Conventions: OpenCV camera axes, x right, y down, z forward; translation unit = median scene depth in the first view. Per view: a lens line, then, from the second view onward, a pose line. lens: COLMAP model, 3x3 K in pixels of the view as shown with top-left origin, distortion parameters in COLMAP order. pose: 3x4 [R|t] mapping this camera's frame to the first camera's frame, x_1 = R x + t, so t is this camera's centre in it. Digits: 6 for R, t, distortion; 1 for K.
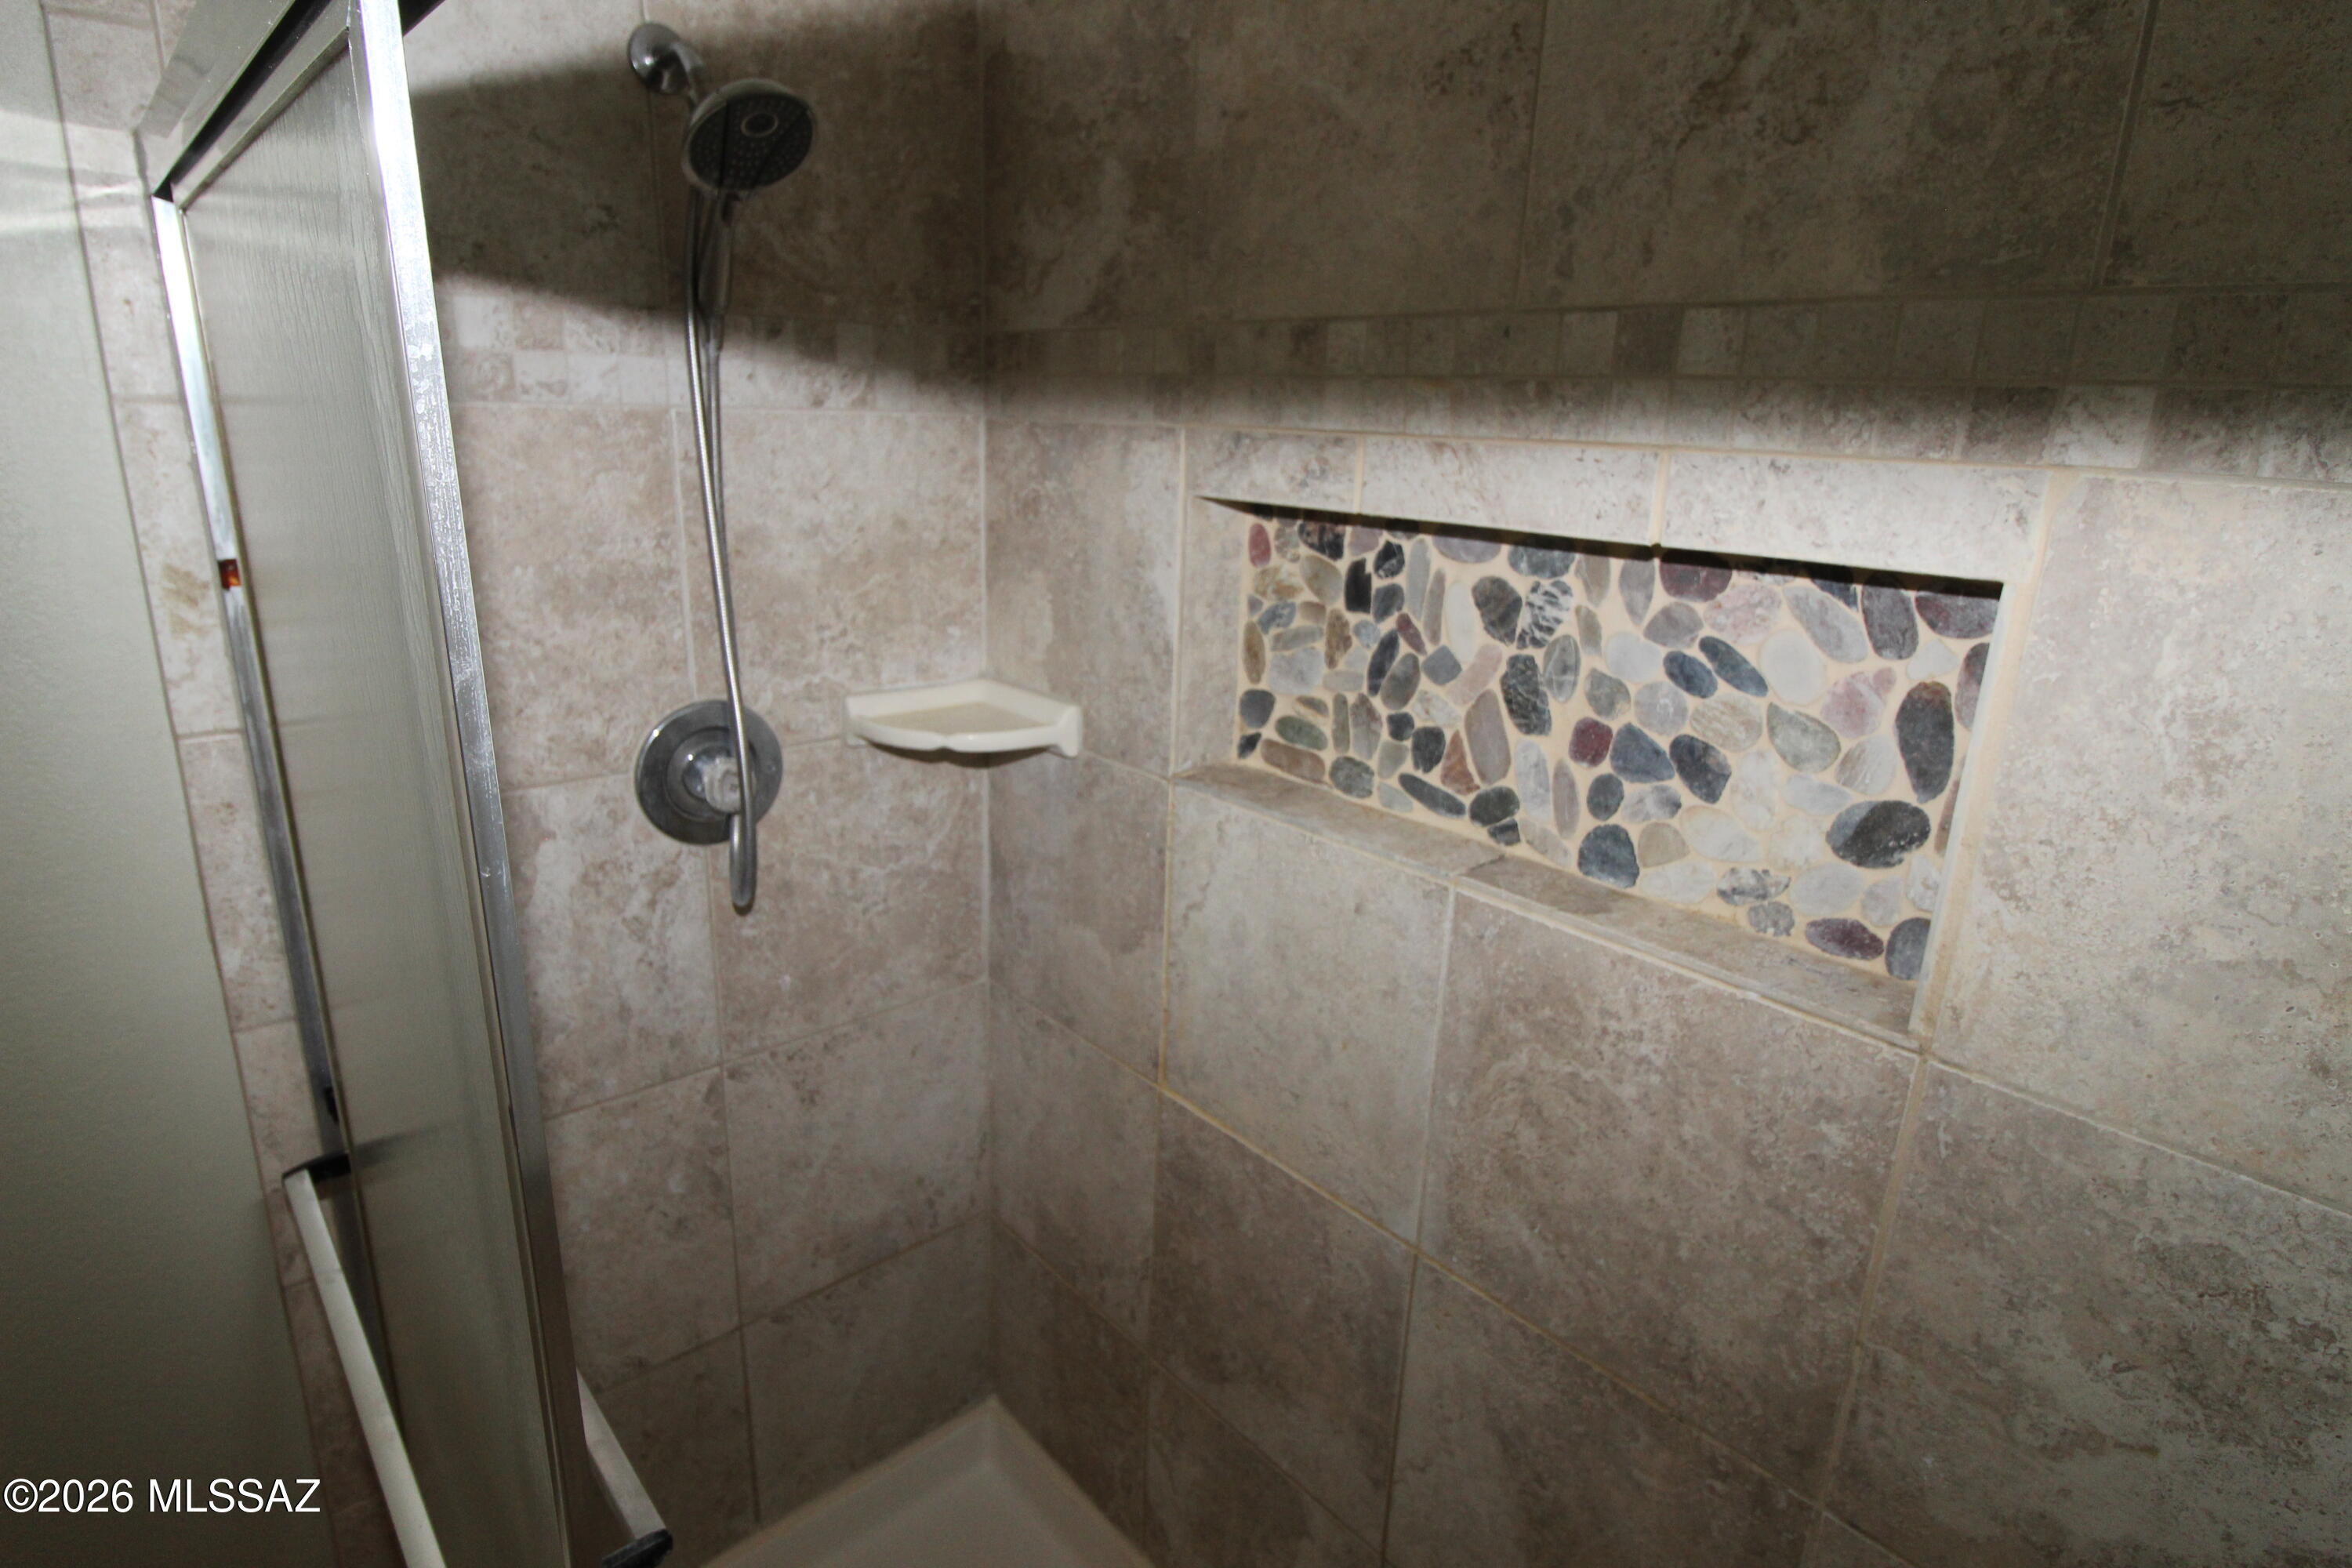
lens RADIAL K [[1260.3, 0, 1173.7], [0, 1260.3, 781.4], [0, 0, 1]] dist [-0.000031, -0.000394]
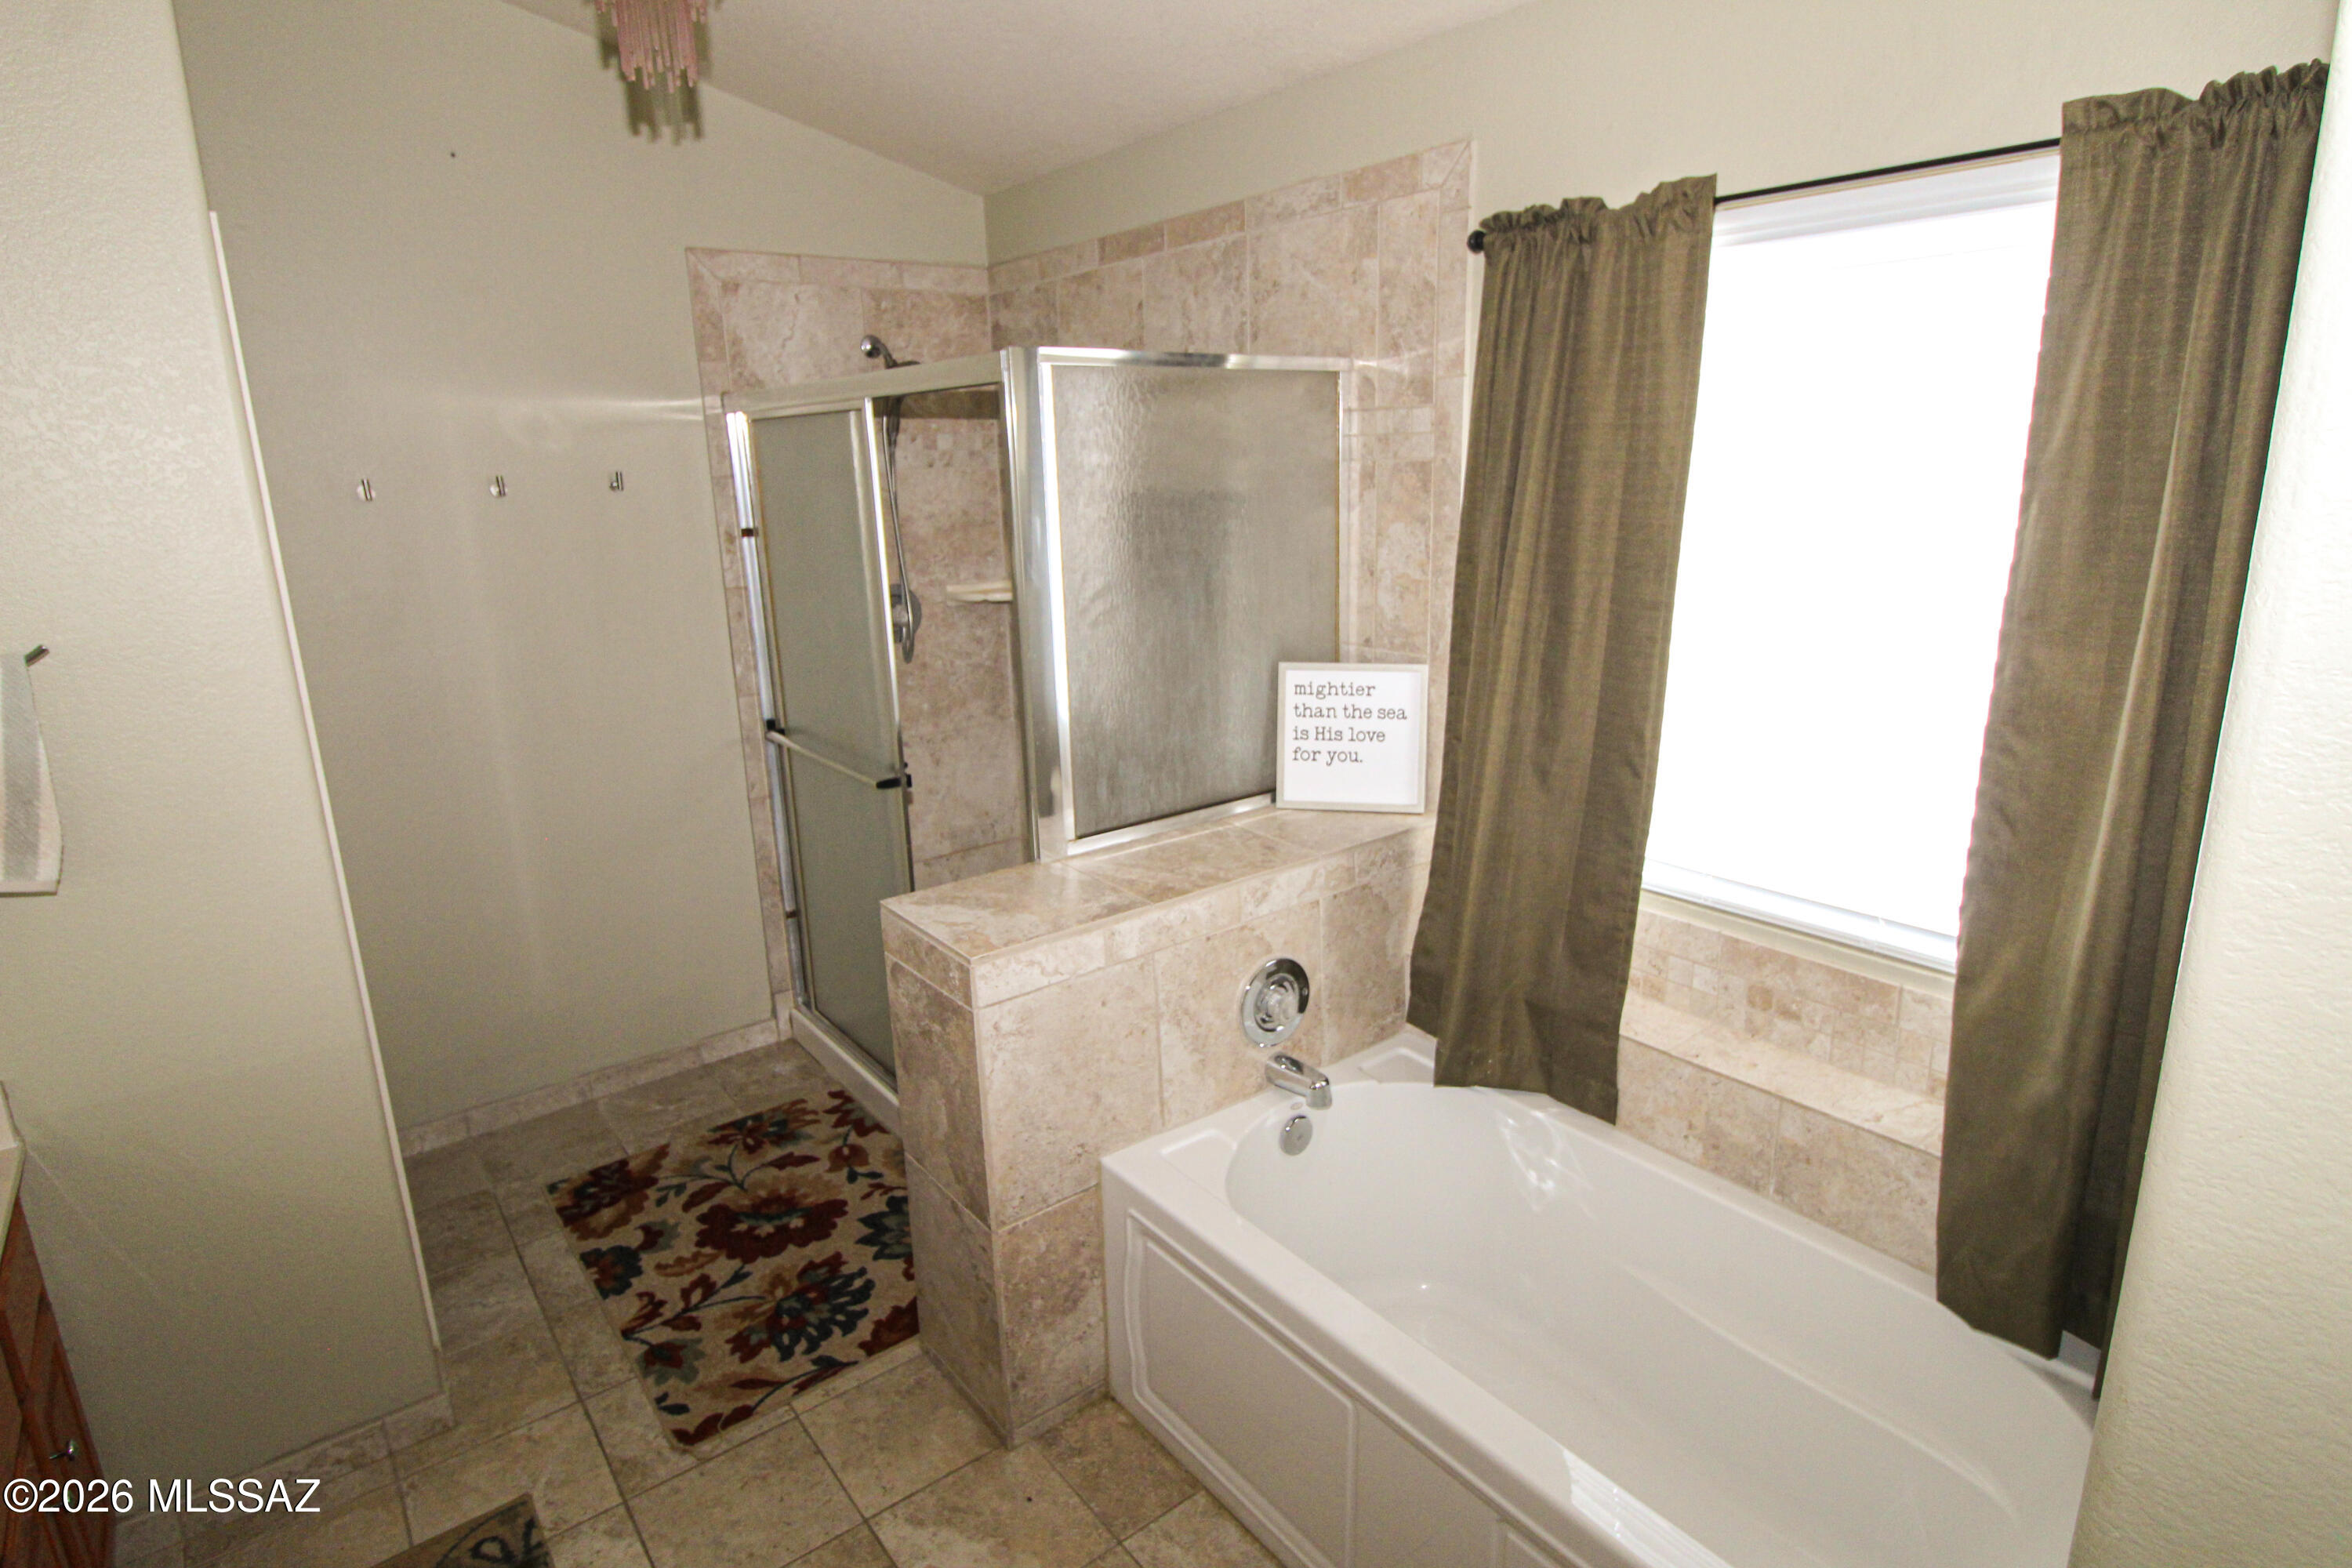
lens RADIAL K [[1260.3, 0, 1174.4], [0, 1260.3, 783.3], [0, 0, 1]] dist [-0.000031, -0.000394]
pose [[0.995490, -0.041940, -0.085090, 0.366100], [0.039194, 0.998664, -0.033686, 0.409389], [0.086389, 0.030199, 0.995804, -1.358355]]
